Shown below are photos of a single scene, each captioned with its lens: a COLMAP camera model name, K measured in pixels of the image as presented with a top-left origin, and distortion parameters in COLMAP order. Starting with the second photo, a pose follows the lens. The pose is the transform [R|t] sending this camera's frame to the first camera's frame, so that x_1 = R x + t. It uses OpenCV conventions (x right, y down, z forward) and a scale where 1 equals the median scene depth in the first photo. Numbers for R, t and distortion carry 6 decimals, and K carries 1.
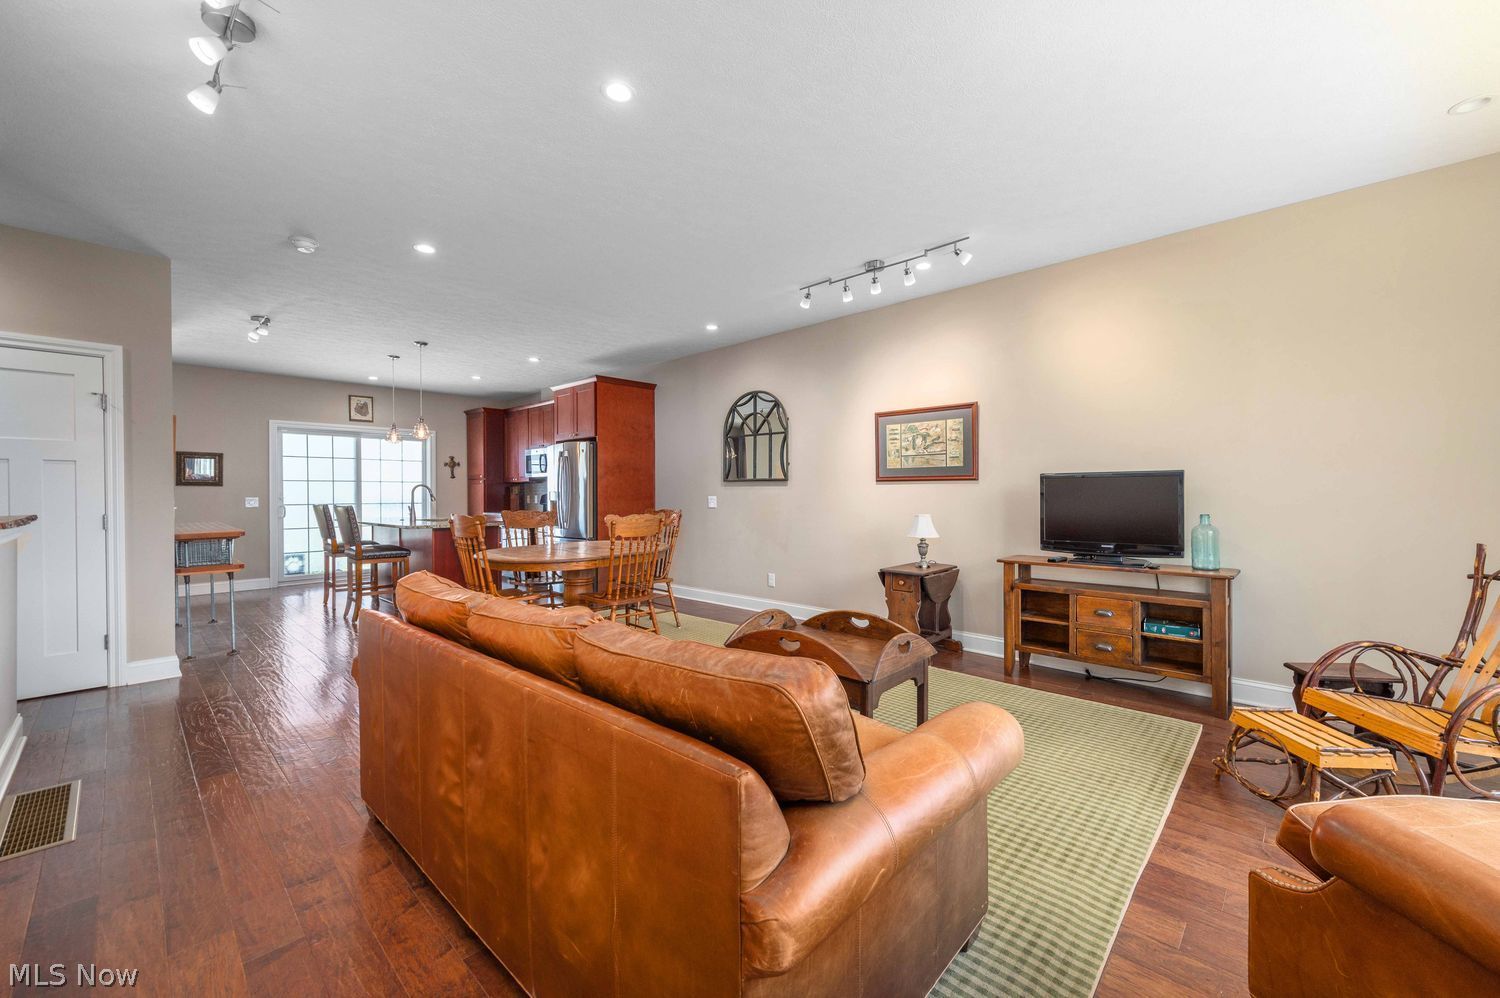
lens RADIAL K [[599.7, 0, 770.7], [0, 599.7, 497.7], [0, 0, 1]] dist [0.021921, -0.001243]
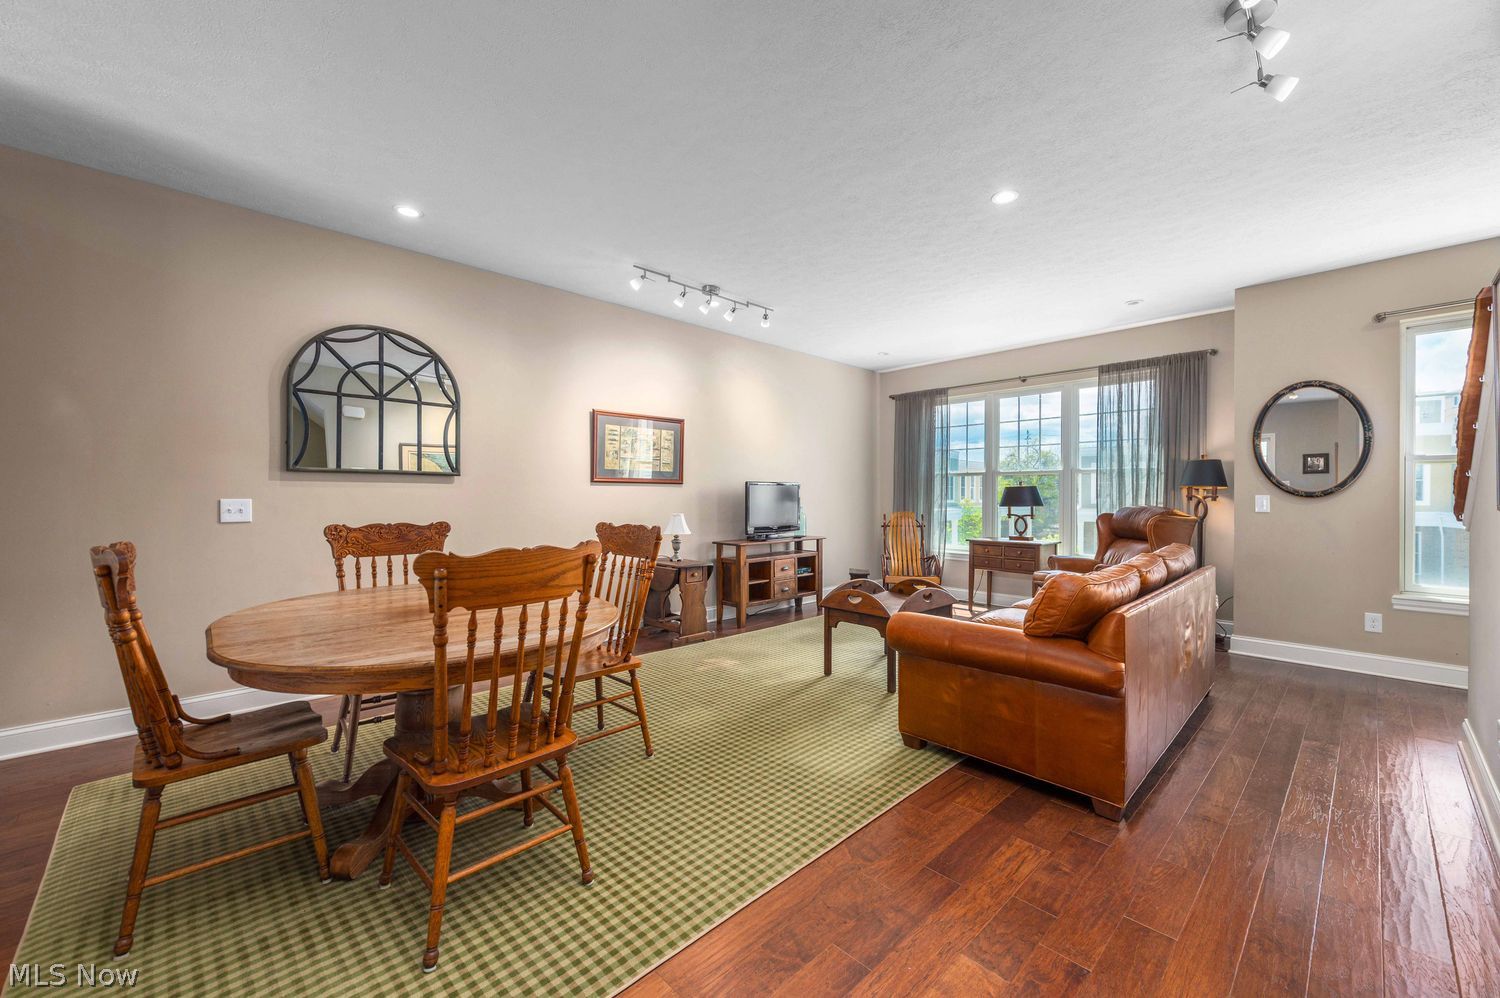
lens RADIAL K [[599.7, 0, 758.3], [0, 599.7, 506.1], [0, 0, 1]] dist [0.021921, -0.001243]
pose [[0.043576, -0.016984, 0.998906, -0.531179], [0.003114, 0.999853, 0.016865, -0.003144], [-0.999045, 0.002375, 0.043623, 0.493511]]
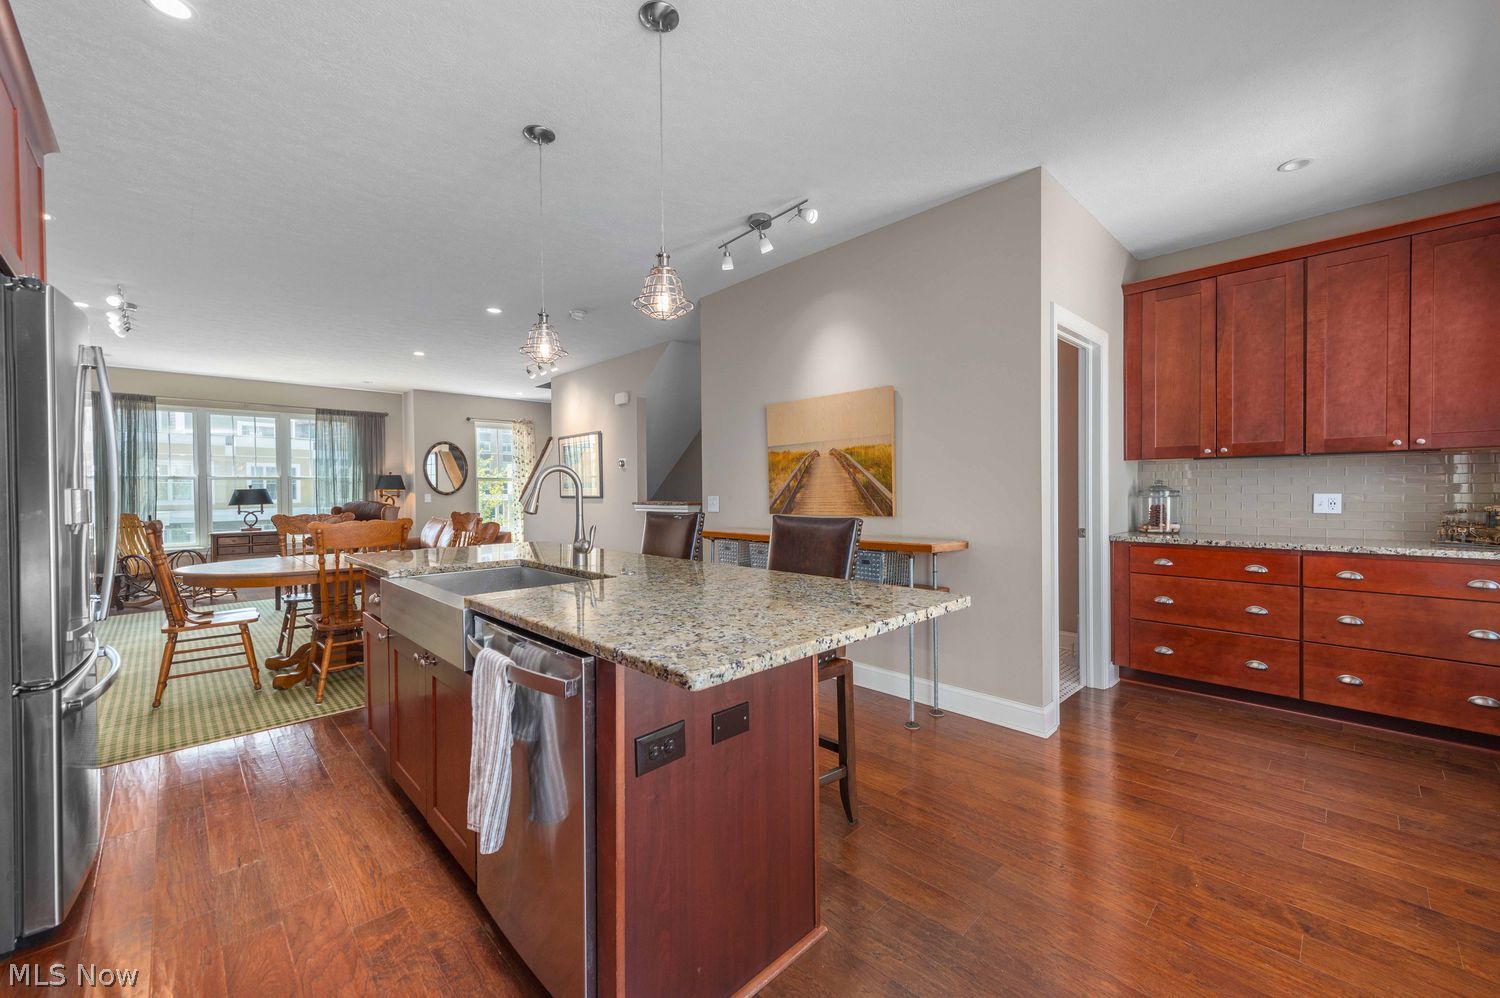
lens RADIAL K [[599.7, 0, 752.8], [0, 599.7, 502.3], [0, 0, 1]] dist [0.021921, -0.001243]
pose [[-0.998184, 0.010299, 0.059348, -0.635291], [0.011723, 0.999650, 0.023697, -0.006811], [-0.059083, 0.024349, -0.997956, 1.223413]]
